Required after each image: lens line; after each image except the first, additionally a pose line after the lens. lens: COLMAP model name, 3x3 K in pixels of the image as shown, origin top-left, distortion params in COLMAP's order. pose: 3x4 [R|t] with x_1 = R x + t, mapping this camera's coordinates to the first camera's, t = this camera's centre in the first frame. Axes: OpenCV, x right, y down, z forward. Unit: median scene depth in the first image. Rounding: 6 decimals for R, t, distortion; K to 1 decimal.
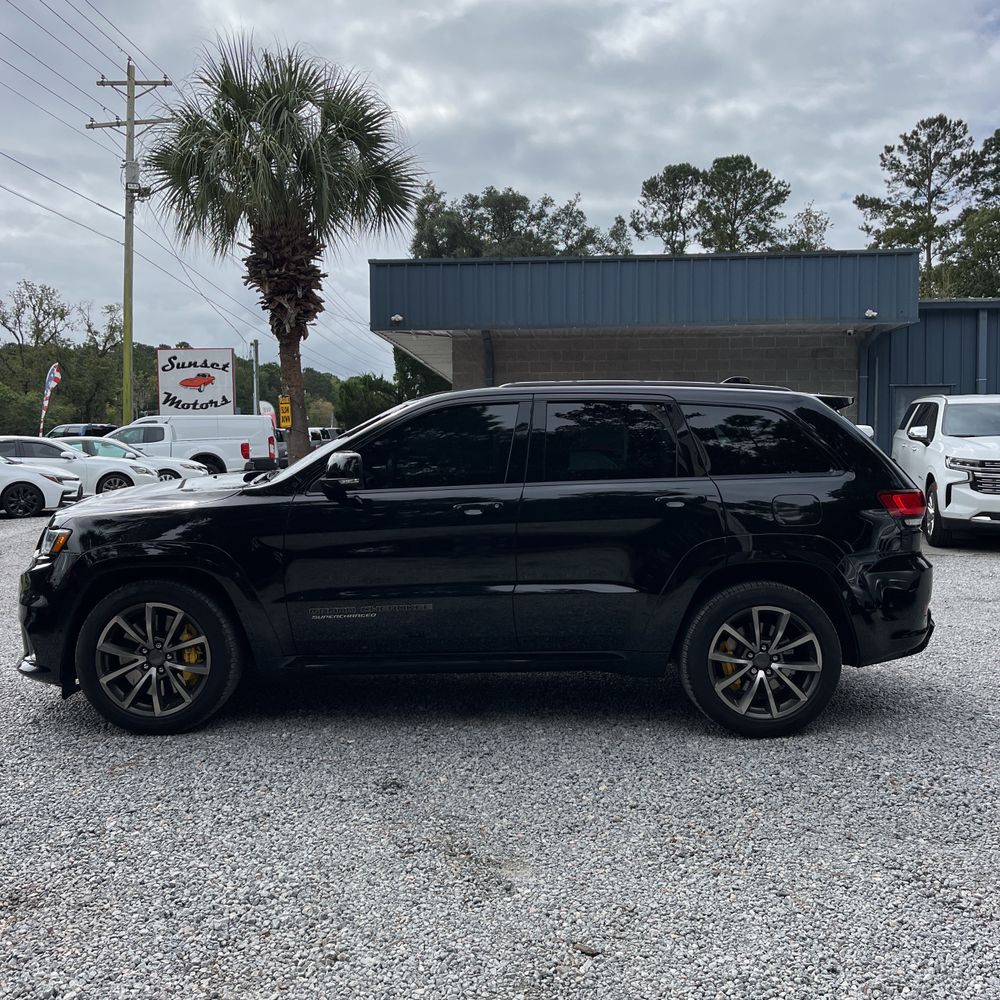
lens RADIAL K [[1013.3, 0, 499.5], [0, 1013.3, 500.2], [0, 0, 1]] dist [0.053424, -0.054204]
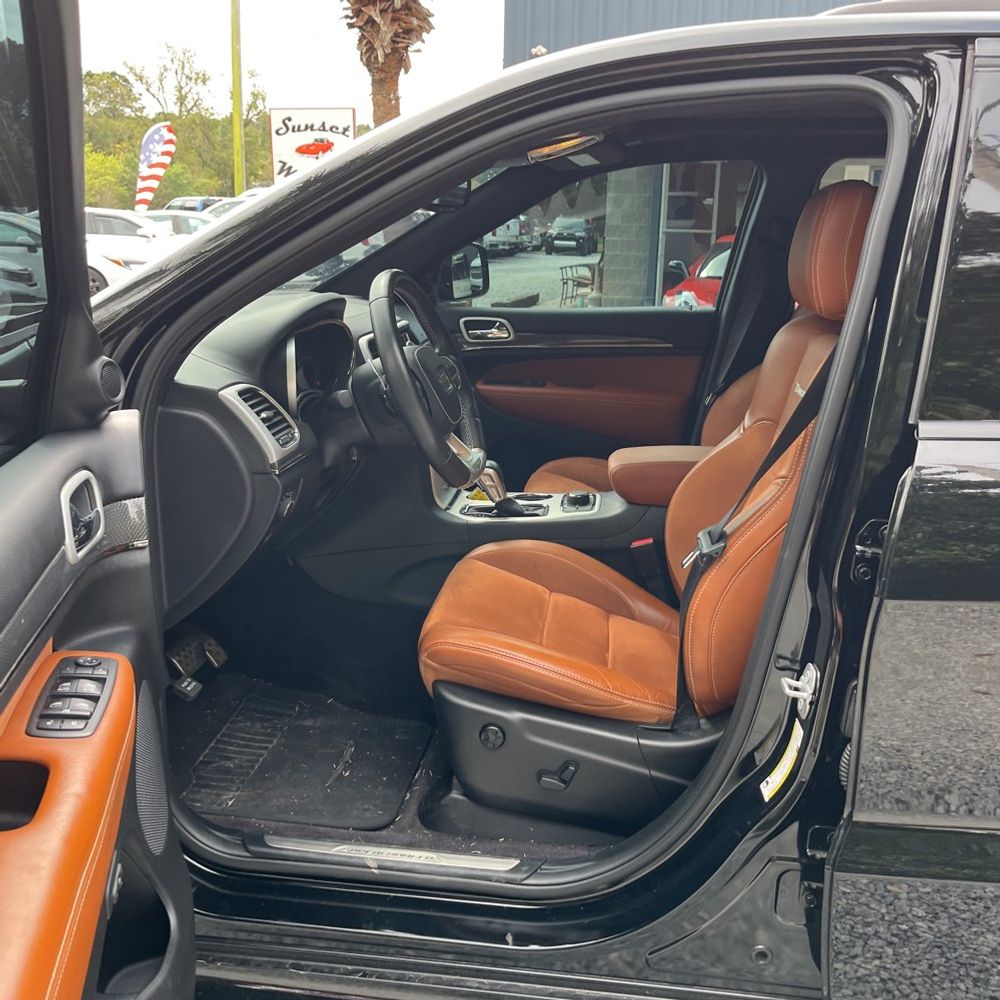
lens RADIAL K [[1002.8, 0, 497.4], [0, 1002.8, 501.2], [0, 0, 1]] dist [0.002032, 0.004337]
pose [[0.988772, 0.060550, -0.136612, -0.006873], [-0.030579, 0.976867, 0.211652, -0.007925], [0.146268, -0.205098, 0.967750, 0.130528]]
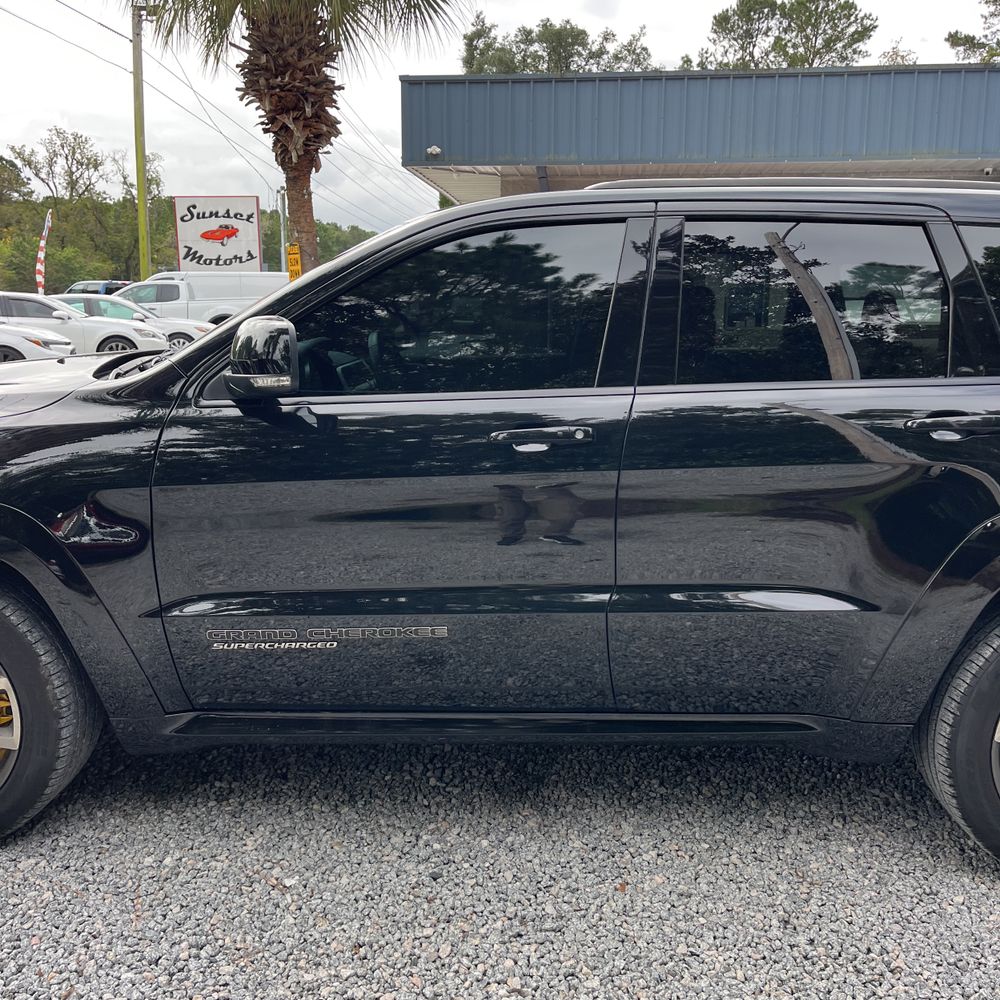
lens RADIAL K [[1007.0, 0, 504.0], [0, 1007.0, 502.4], [0, 0, 1]] dist [0.048343, -0.042637]
pose [[0.998997, 0.017707, -0.041136, -0.003169], [-0.012008, 0.990789, 0.134878, -0.004599], [0.043145, -0.134248, 0.990008, 0.087475]]
